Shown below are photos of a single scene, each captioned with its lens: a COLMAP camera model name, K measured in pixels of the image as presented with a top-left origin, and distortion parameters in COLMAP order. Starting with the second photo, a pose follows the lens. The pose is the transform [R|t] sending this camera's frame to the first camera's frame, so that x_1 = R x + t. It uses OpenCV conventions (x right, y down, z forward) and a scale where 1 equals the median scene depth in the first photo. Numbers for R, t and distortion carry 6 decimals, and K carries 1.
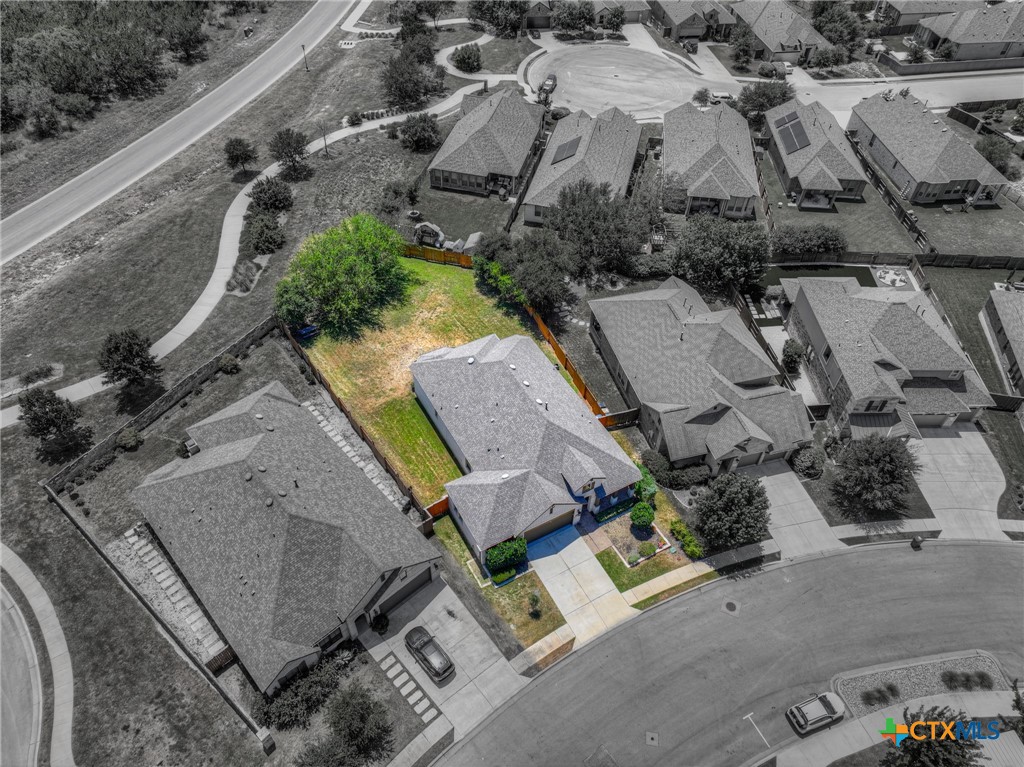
lens RADIAL K [[720.1, 0, 513.1], [0, 720.1, 381.4], [0, 0, 1]] dist [-0.001941, 0.016854]
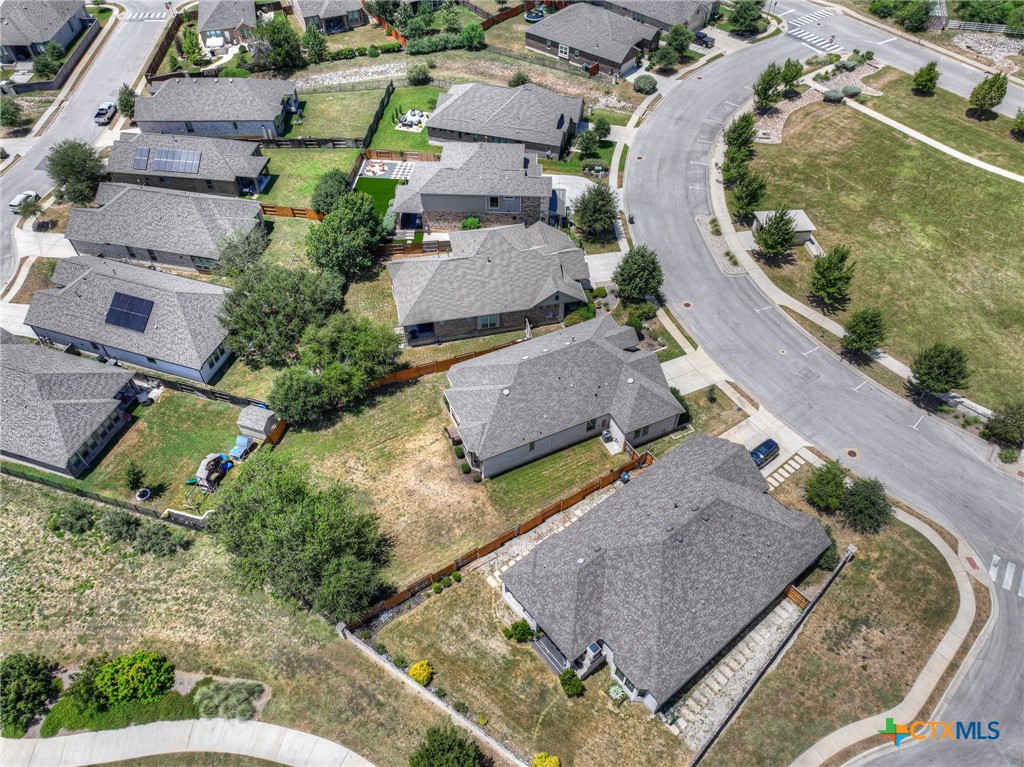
lens RADIAL K [[720.1, 0, 511.1], [0, 720.1, 383.8], [0, 0, 1]] dist [-0.001941, 0.016854]
pose [[0.067447, -0.757602, 0.649222, -0.812769], [0.724607, 0.484501, 0.490105, -0.605008], [-0.685854, 0.437375, 0.581642, 0.421605]]
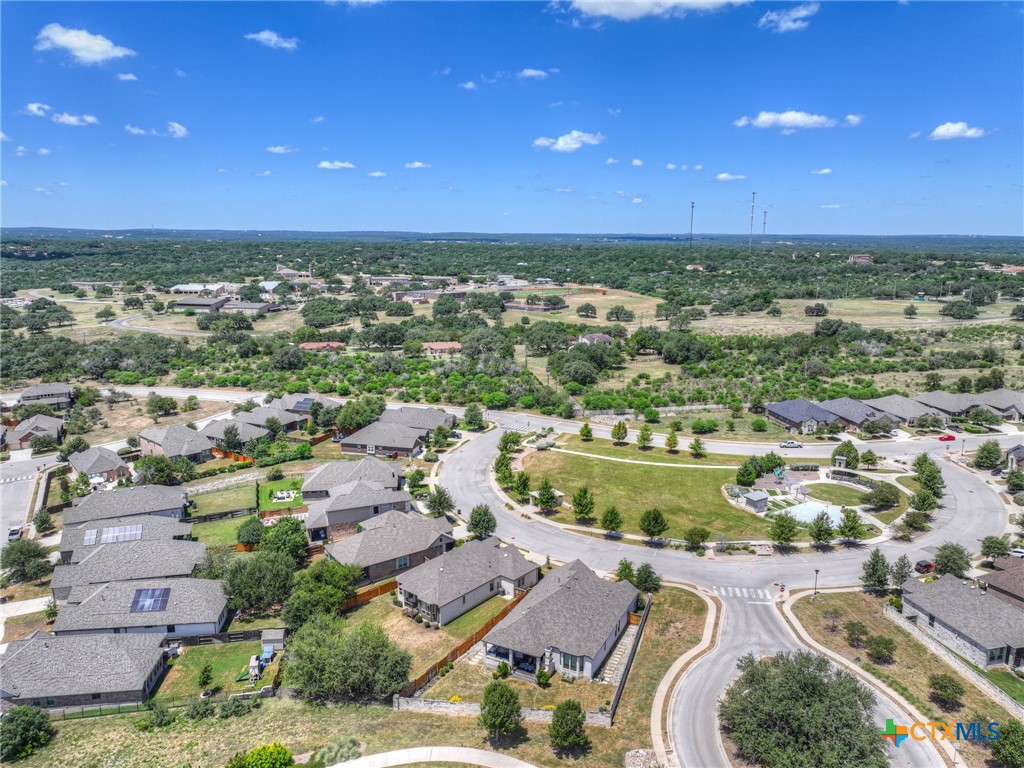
lens RADIAL K [[720.1, 0, 512.6], [0, 720.1, 383.2], [0, 0, 1]] dist [-0.001941, 0.016854]
pose [[-0.357249, -0.210684, 0.909937, -1.791284], [0.670982, 0.619822, 0.406945, -1.003142], [-0.649736, 0.755932, -0.080066, 0.761437]]
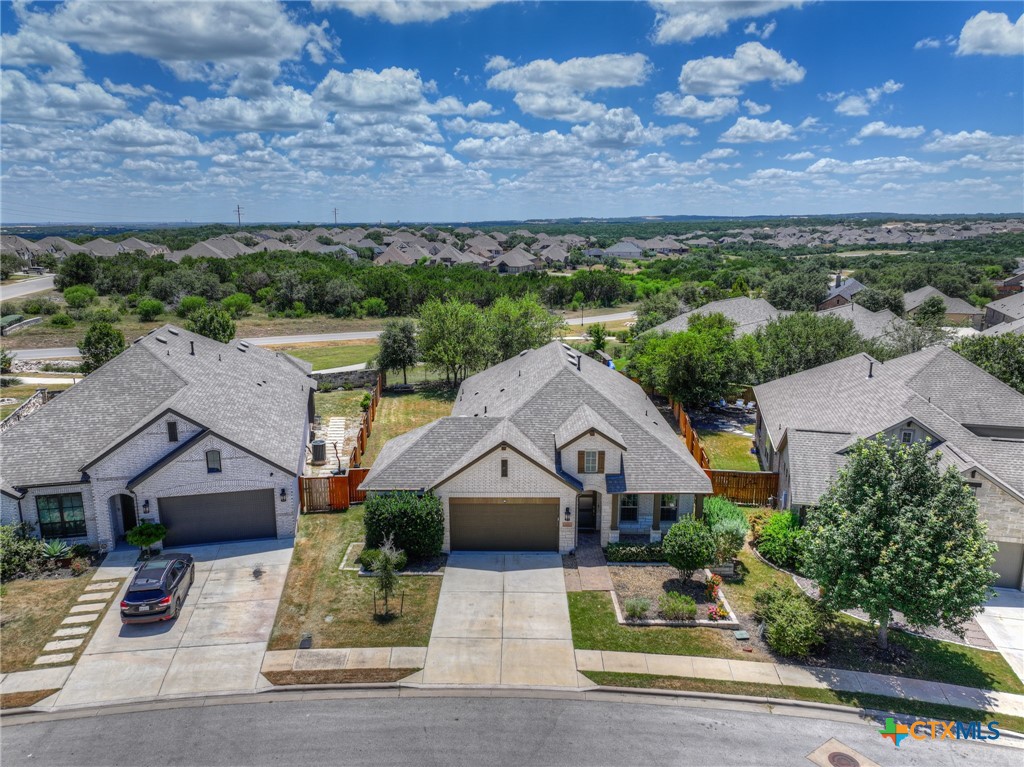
lens RADIAL K [[720.1, 0, 511.7], [0, 720.1, 382.6], [0, 0, 1]] dist [-0.001941, 0.016854]
pose [[0.871414, 0.083023, -0.483472, 0.304146], [-0.341497, 0.810207, -0.476387, 0.371854], [0.352161, 0.580234, 0.734378, 0.551196]]
